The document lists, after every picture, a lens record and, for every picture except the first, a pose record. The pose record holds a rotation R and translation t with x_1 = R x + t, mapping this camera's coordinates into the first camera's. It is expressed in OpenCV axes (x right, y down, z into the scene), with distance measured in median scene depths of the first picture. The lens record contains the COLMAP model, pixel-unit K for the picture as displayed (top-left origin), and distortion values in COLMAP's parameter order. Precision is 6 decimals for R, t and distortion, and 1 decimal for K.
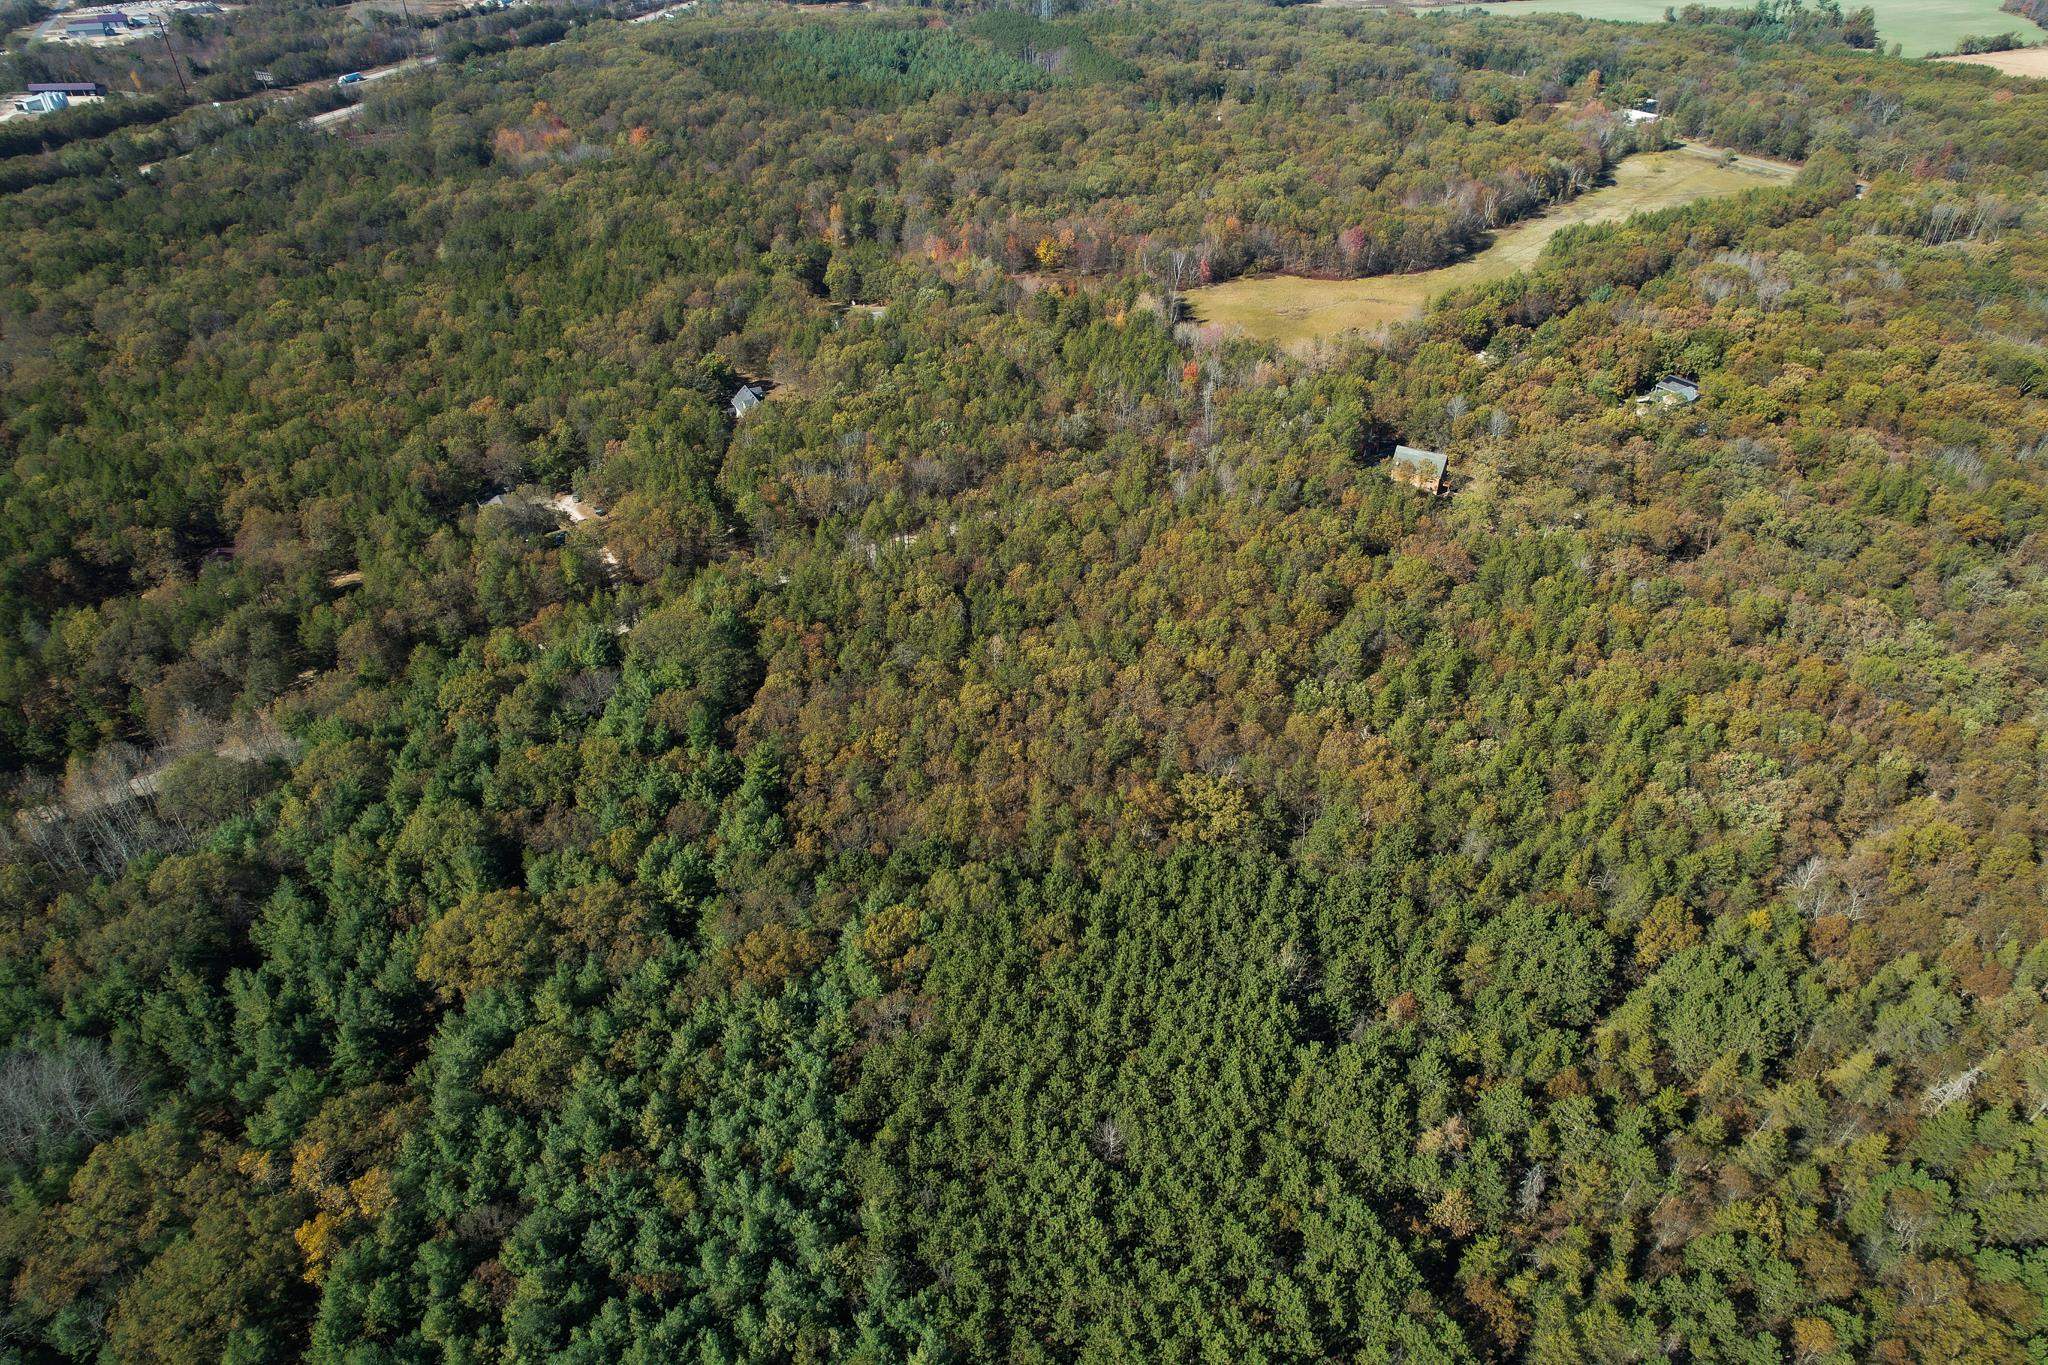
lens RADIAL K [[1293.7, 0, 1035.2], [0, 1293.7, 684.5], [0, 0, 1]] dist [-0.060506, 0.053627]
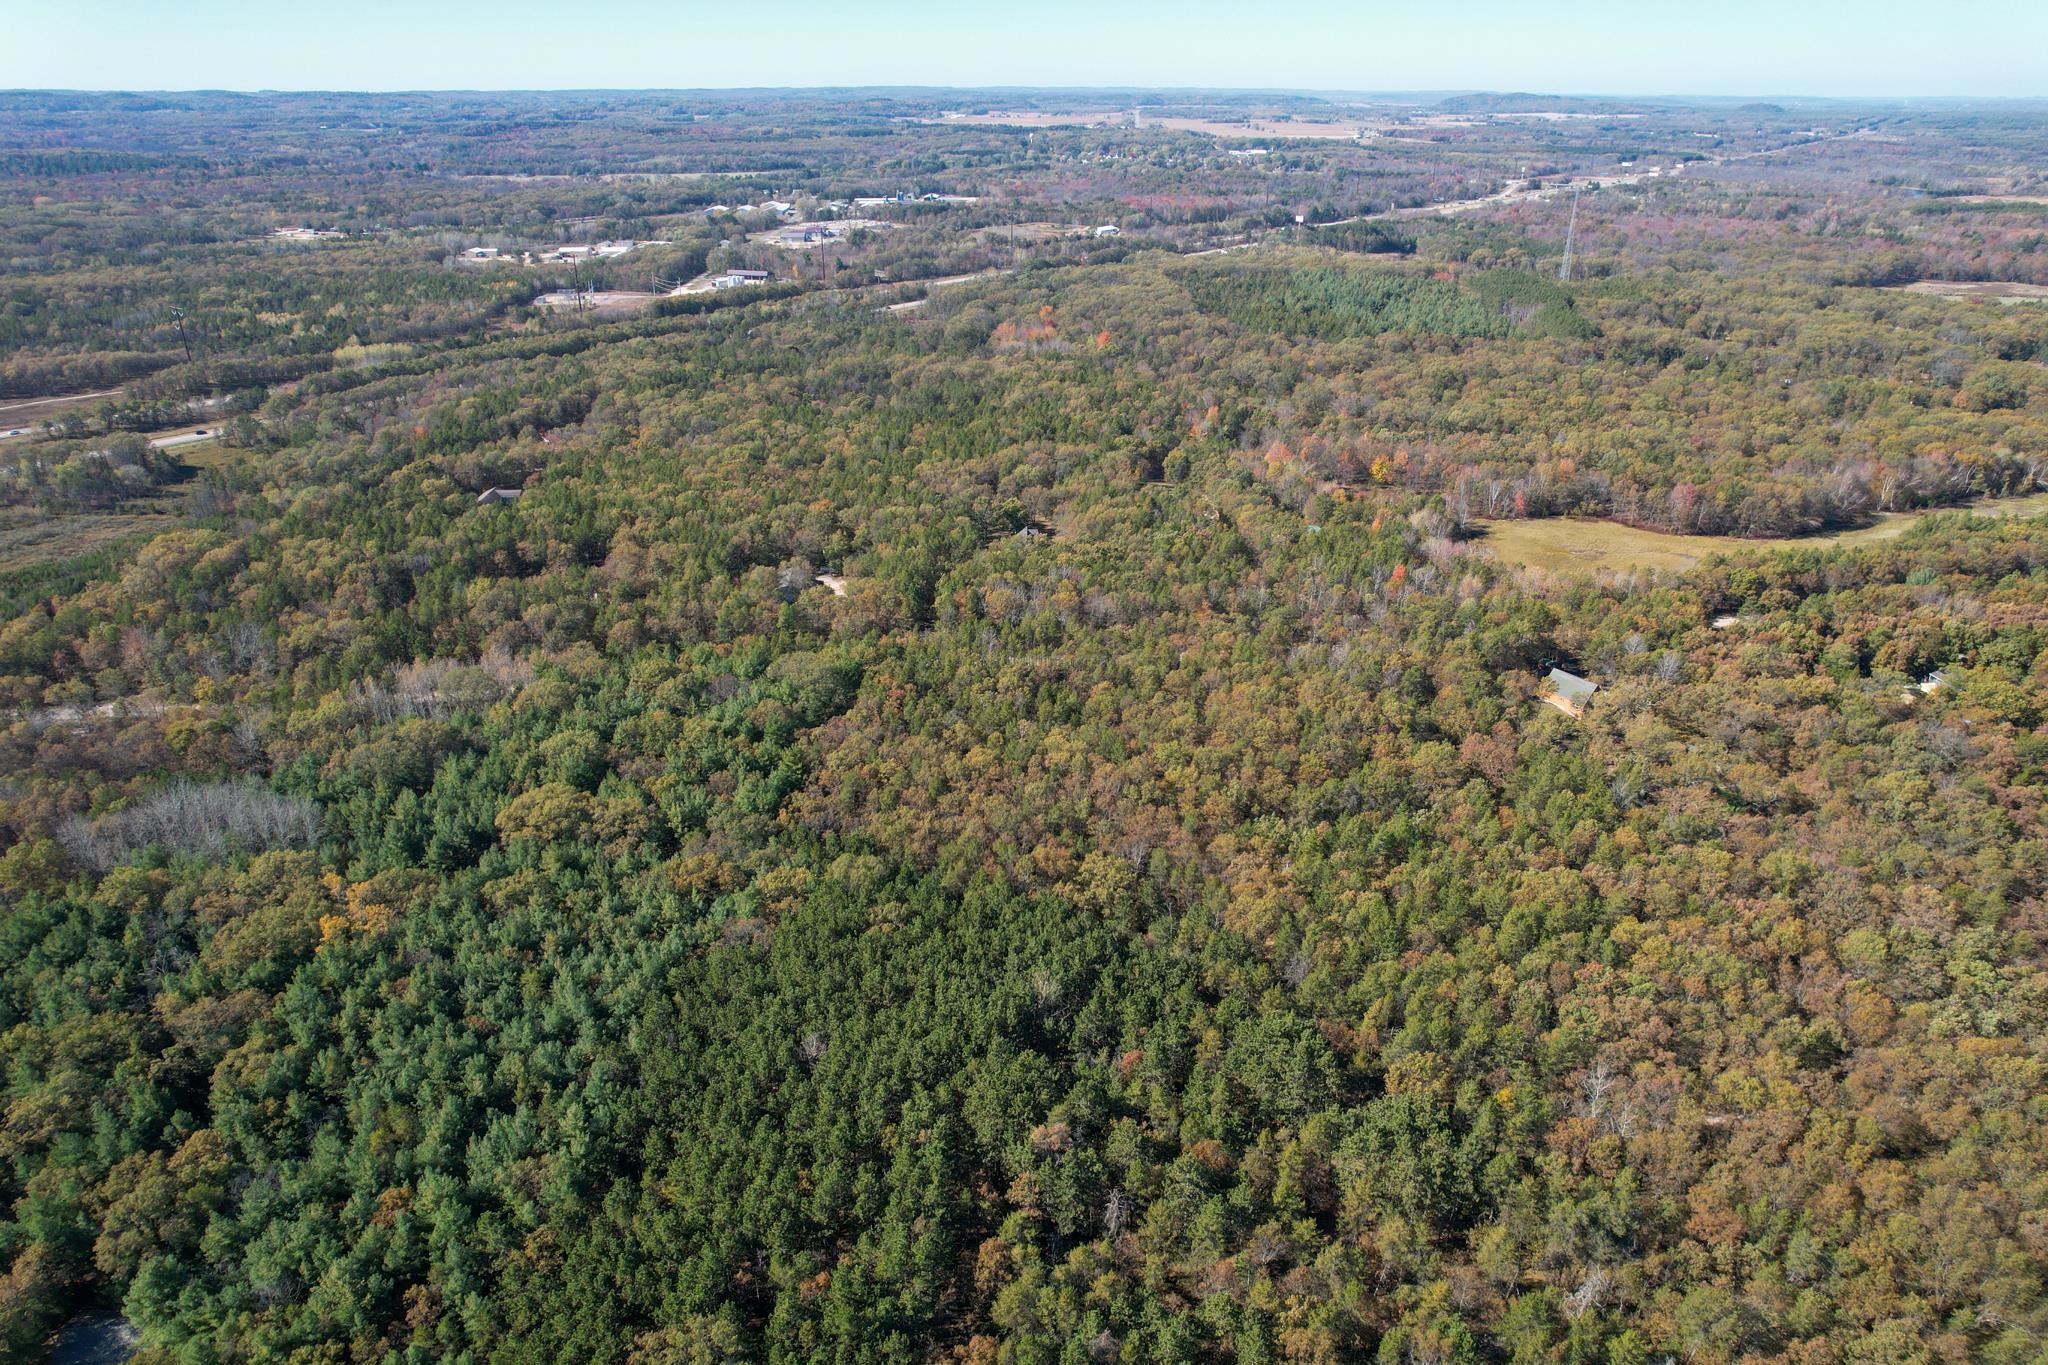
lens RADIAL K [[1293.7, 0, 1020.2], [0, 1293.7, 685.0], [0, 0, 1]] dist [-0.060506, 0.053627]
pose [[0.893240, 0.196647, -0.404292, 0.354563], [-0.261048, 0.959003, -0.110301, 0.052096], [0.366027, 0.204065, 0.907955, -0.069857]]
